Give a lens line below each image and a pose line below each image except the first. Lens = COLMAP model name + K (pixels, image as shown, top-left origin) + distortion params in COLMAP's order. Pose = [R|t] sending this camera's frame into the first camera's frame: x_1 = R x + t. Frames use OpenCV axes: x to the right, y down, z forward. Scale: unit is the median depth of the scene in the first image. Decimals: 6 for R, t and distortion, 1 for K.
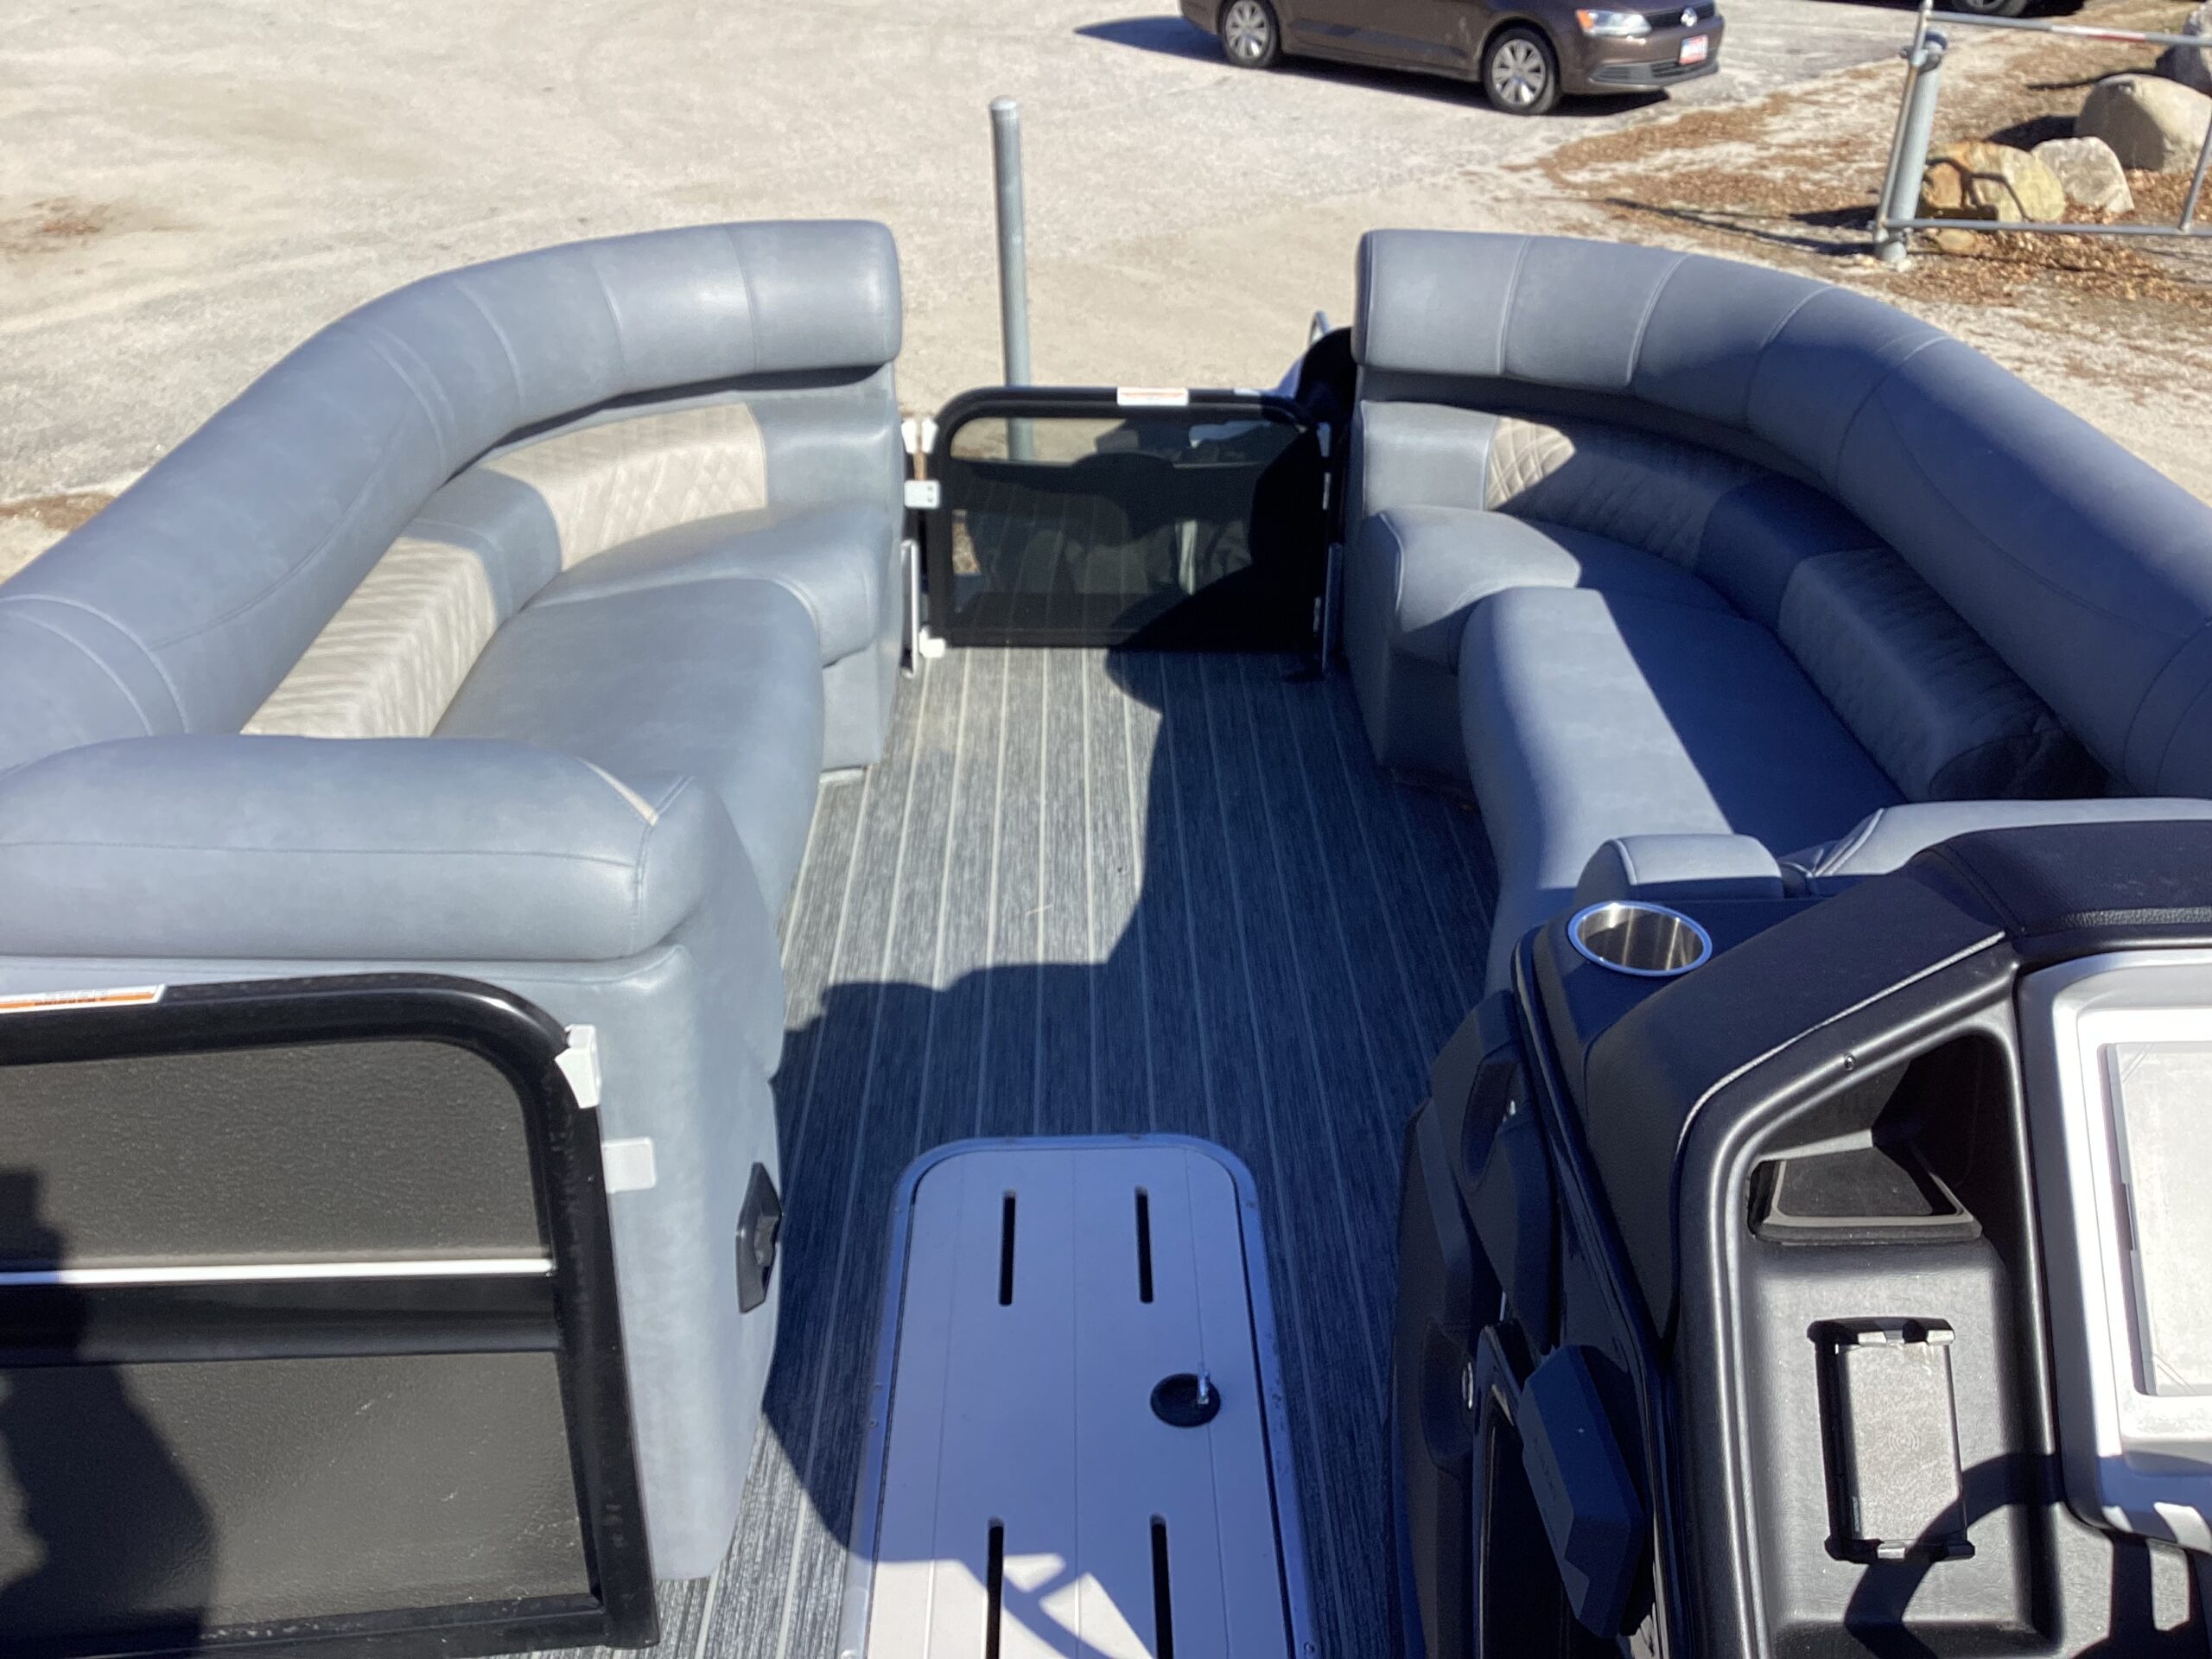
lens RADIAL K [[2019.7, 0, 1106.0], [0, 2019.7, 829.5], [0, 0, 1]] dist [0.143041, -0.215315]
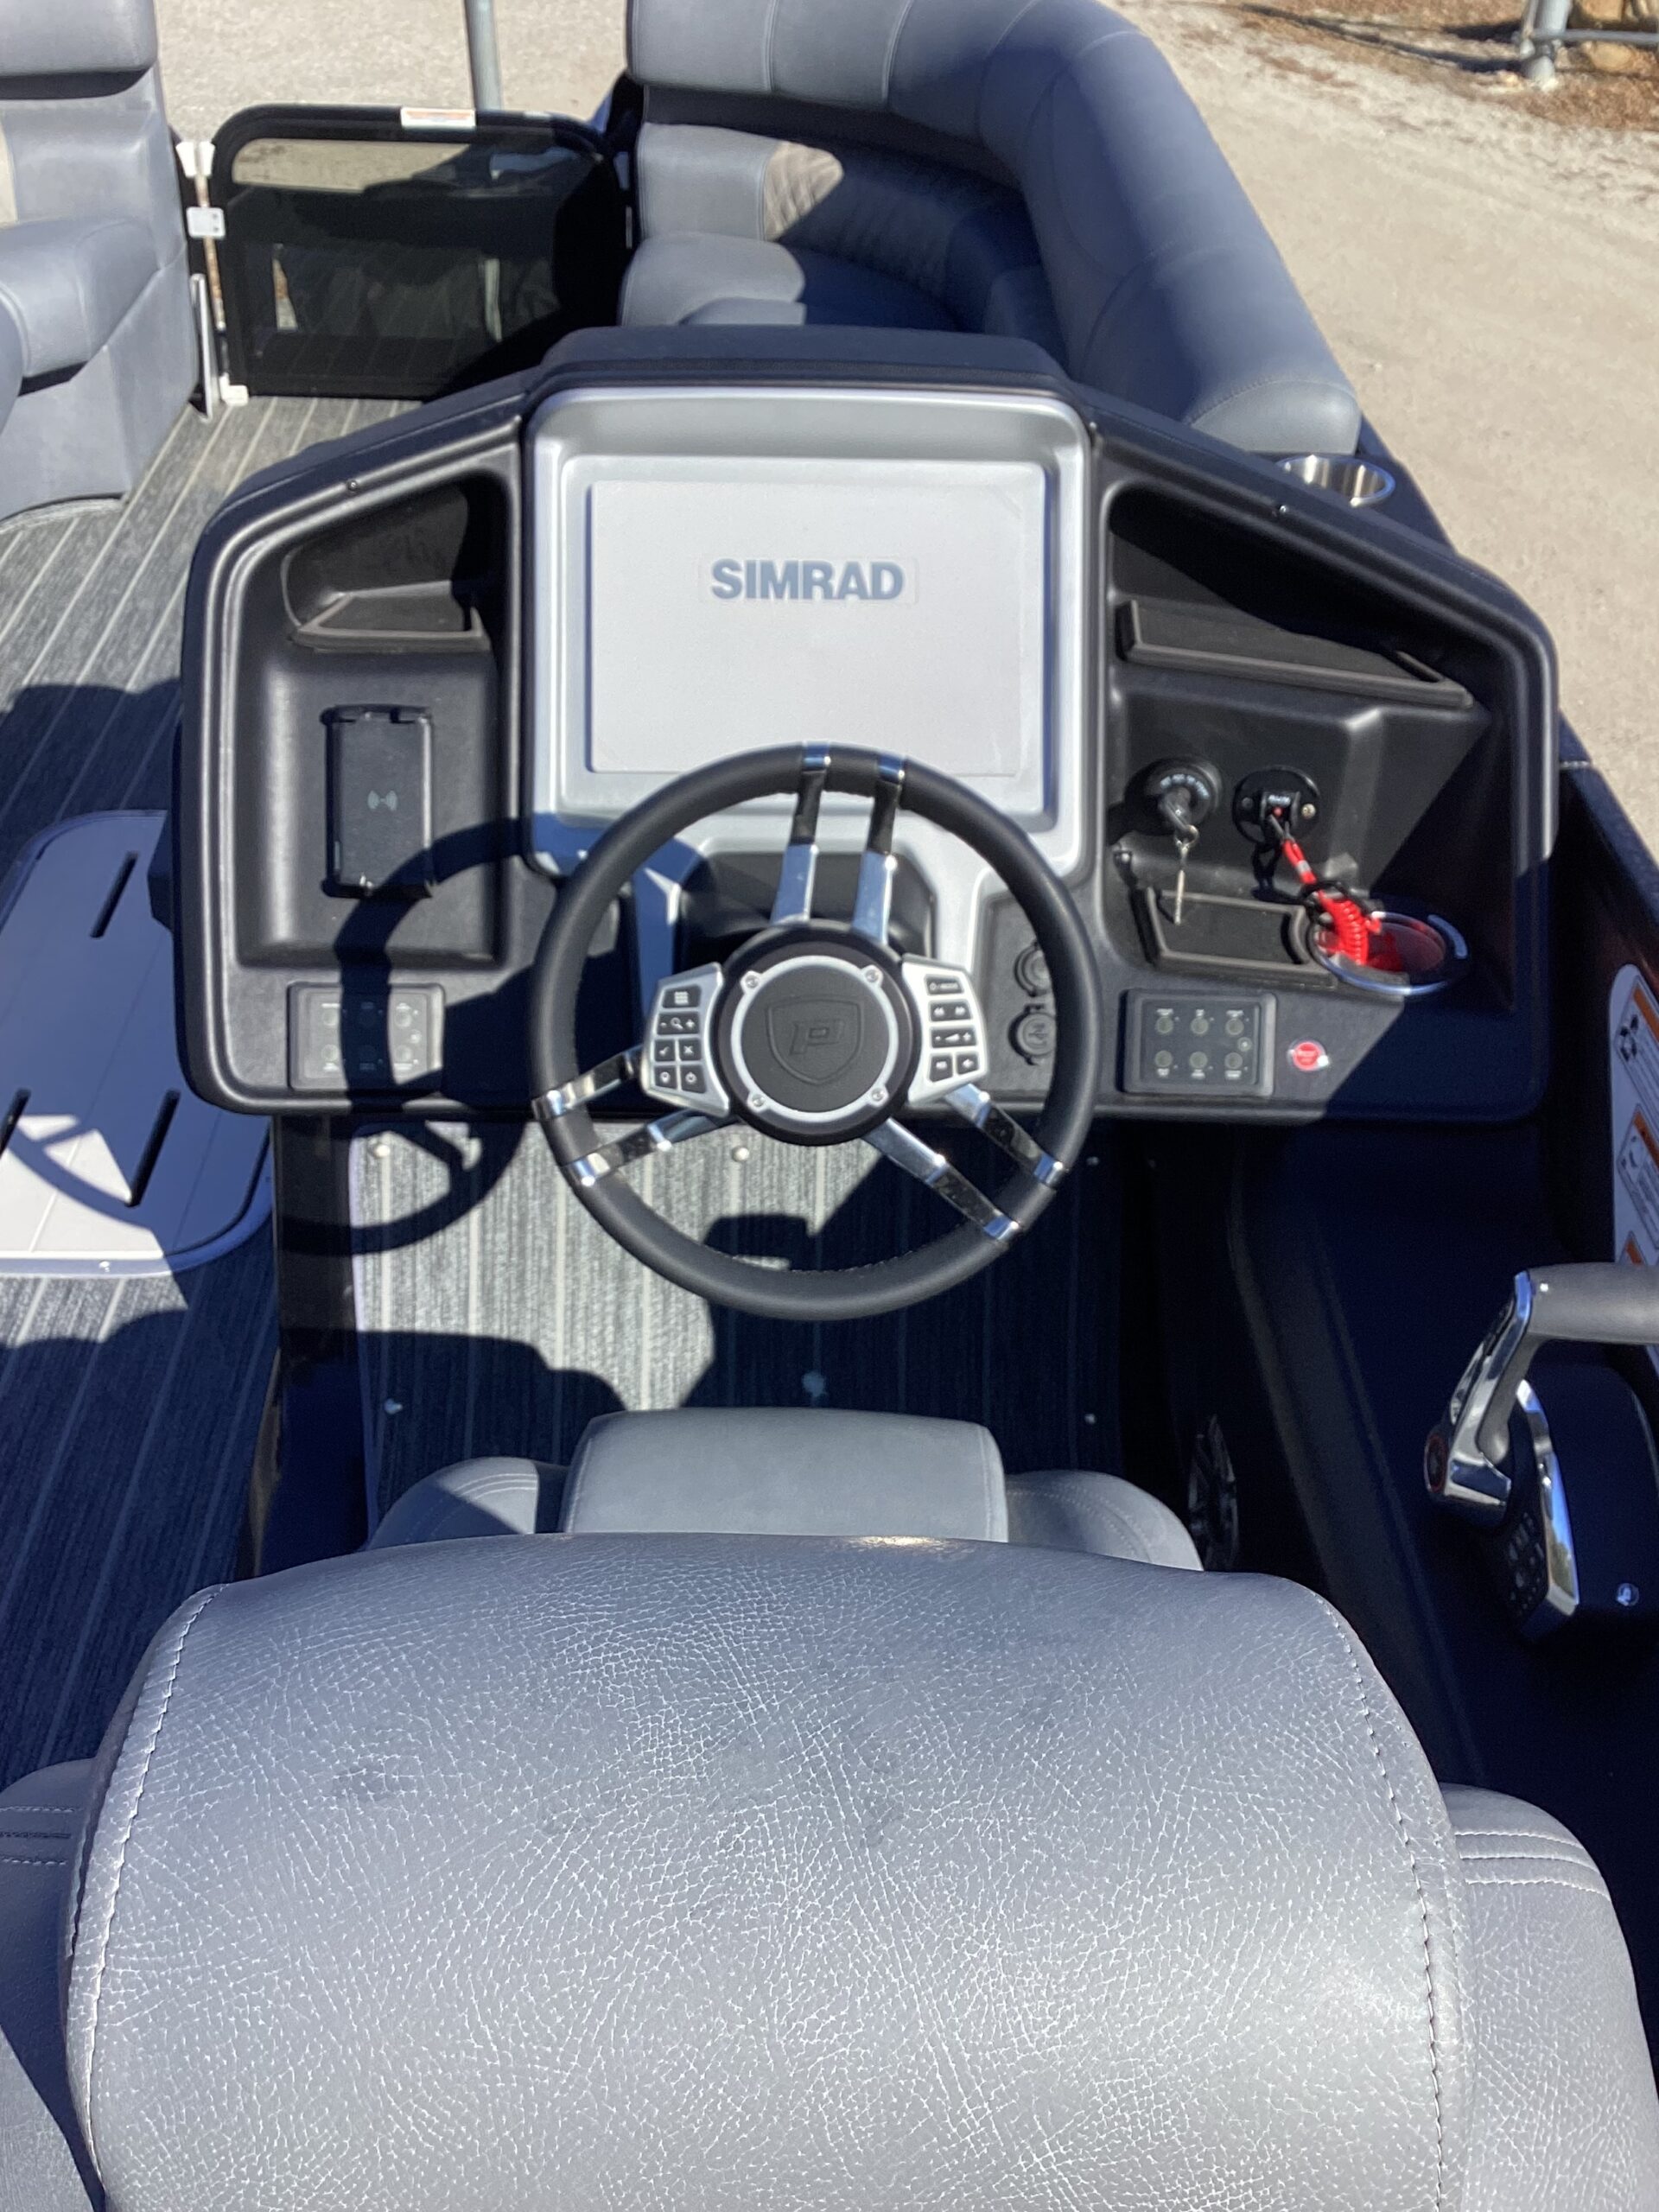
lens RADIAL K [[2200.0, 0, 793.7], [0, 2200.0, 1097.4], [0, 0, 1]] dist [0.021642, 0.000794]
pose [[0.999831, 0.017150, -0.006577, 0.085045], [-0.015998, 0.989025, 0.146877, 0.036462], [0.009023, -0.146747, 0.989133, -0.040555]]
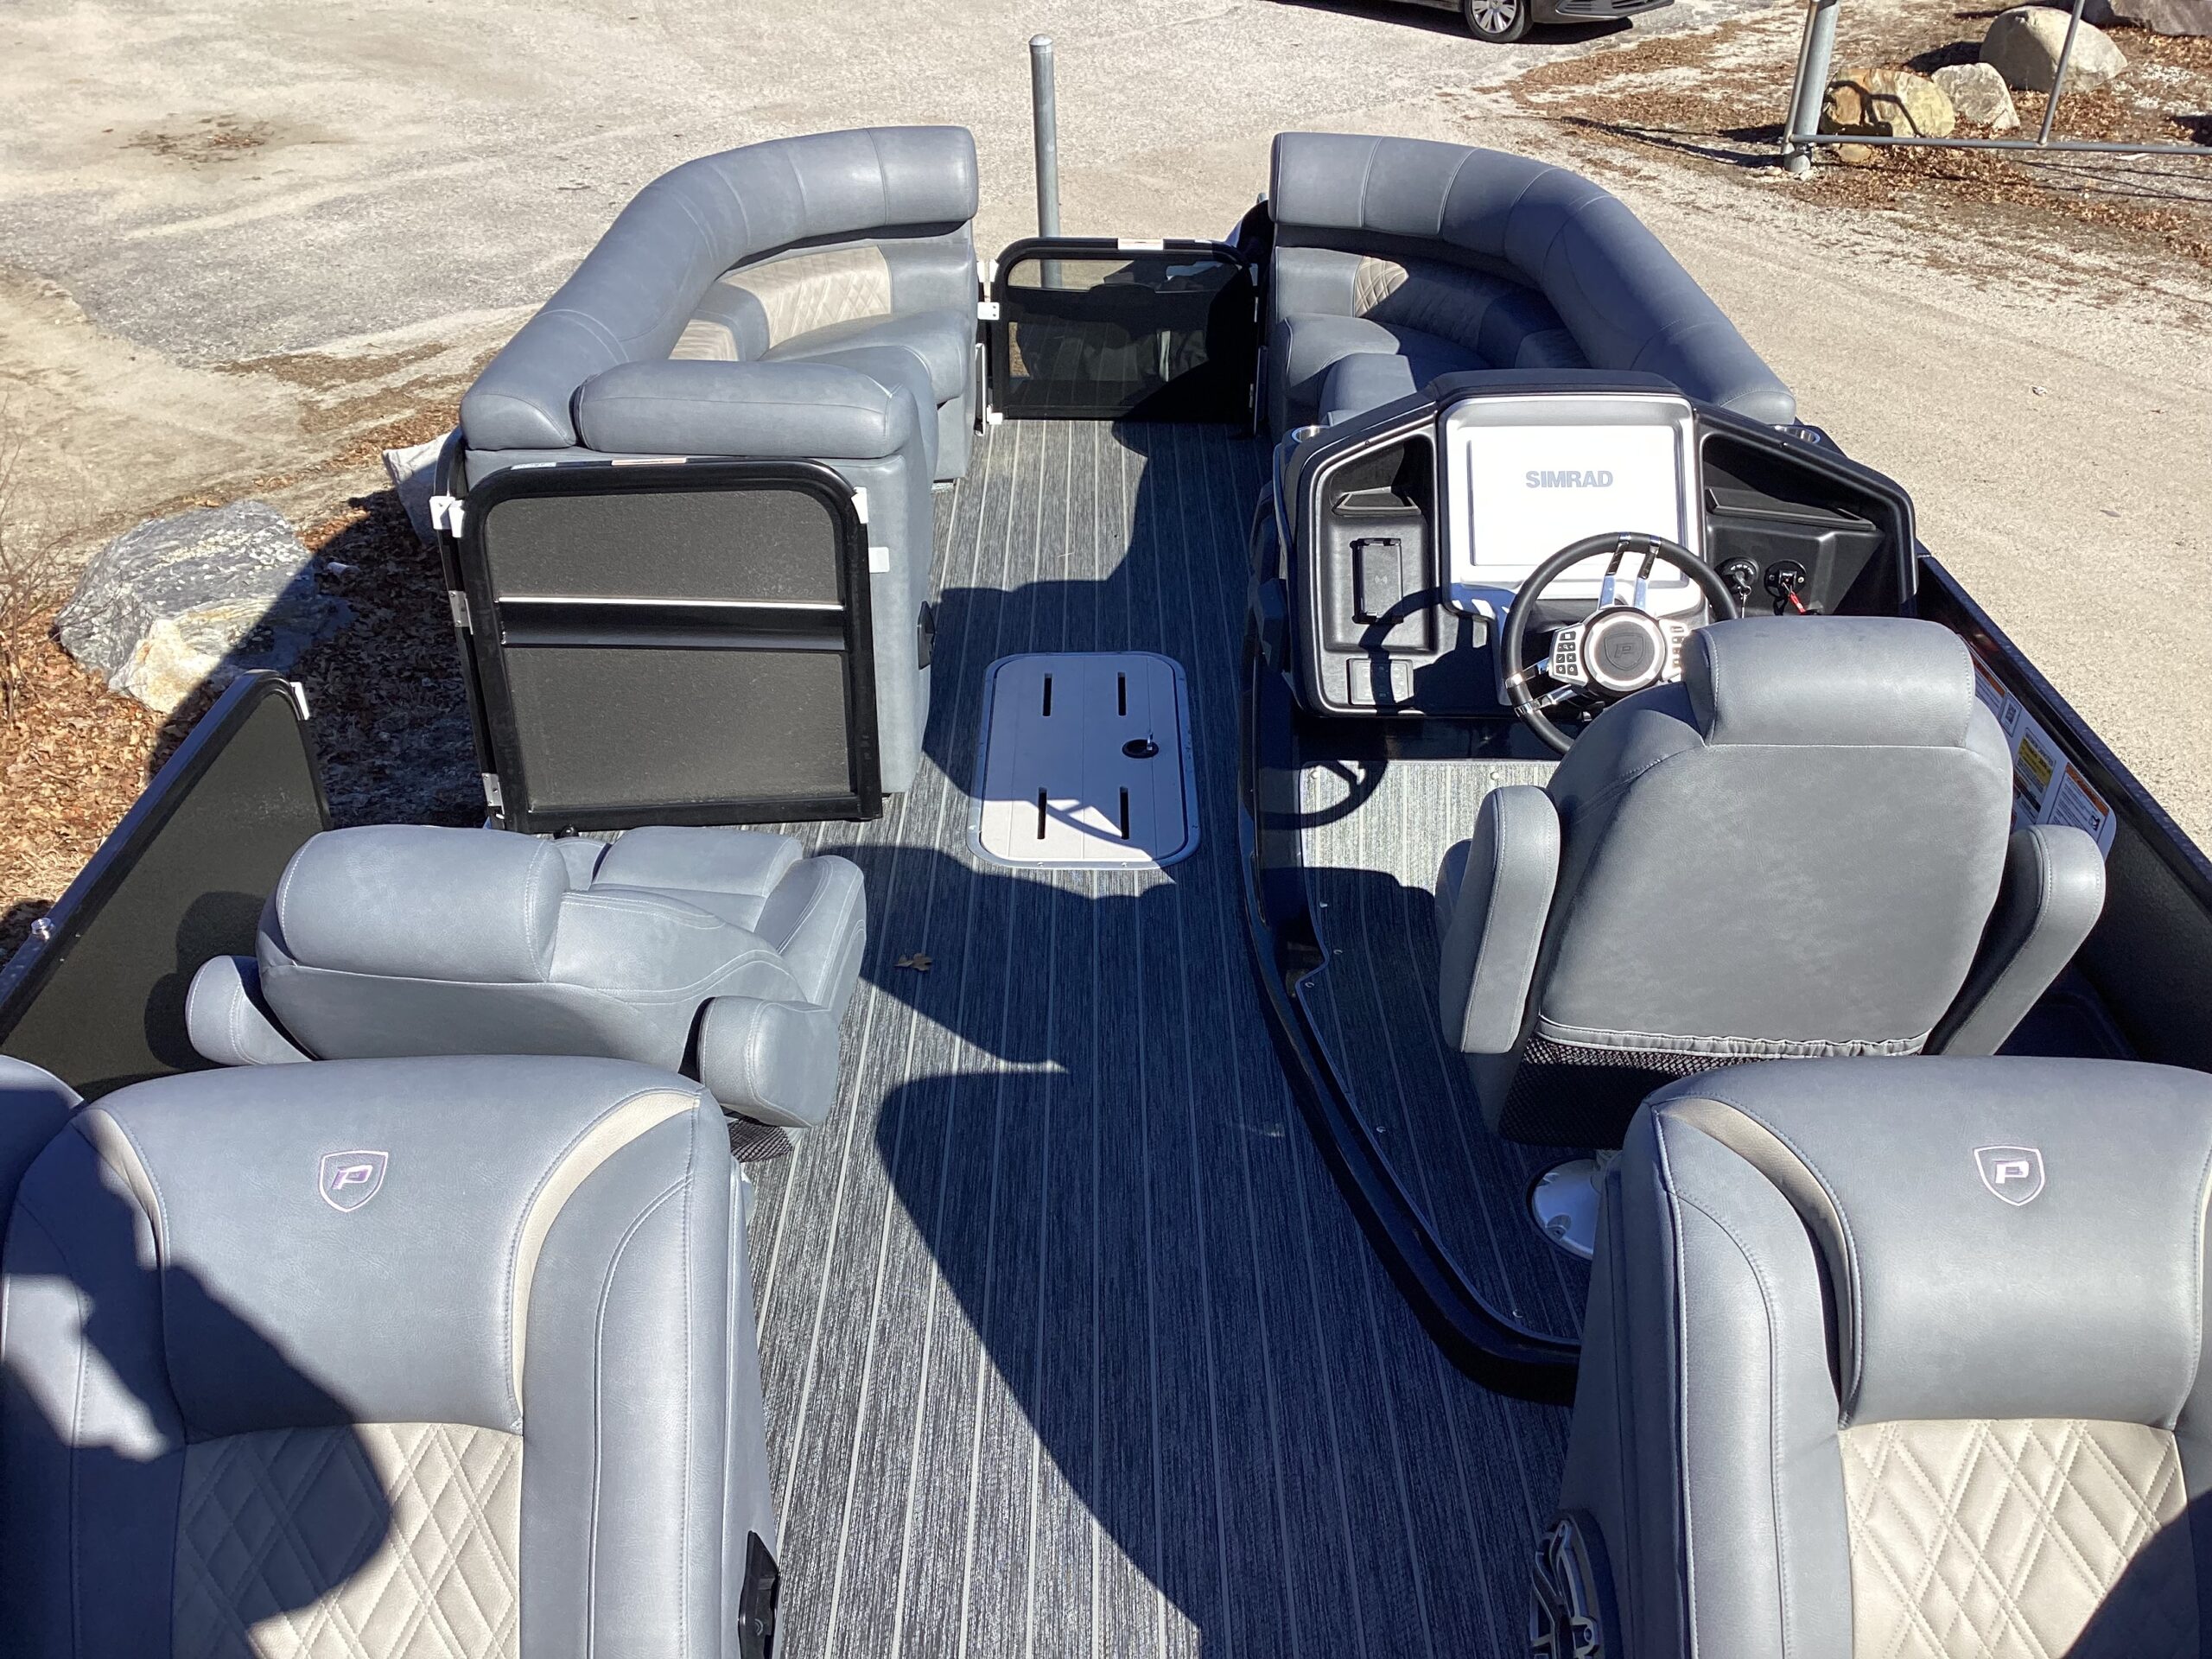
lens RADIAL K [[2002.2, 0, 1117.6], [0, 2002.2, 832.5], [0, 0, 1]] dist [0.150091, -0.218208]
pose [[0.999957, 0.003678, -0.008543, 0.008311], [-0.003353, 0.999280, 0.037803, 0.070289], [0.008676, -0.037772, 0.999249, -0.220433]]
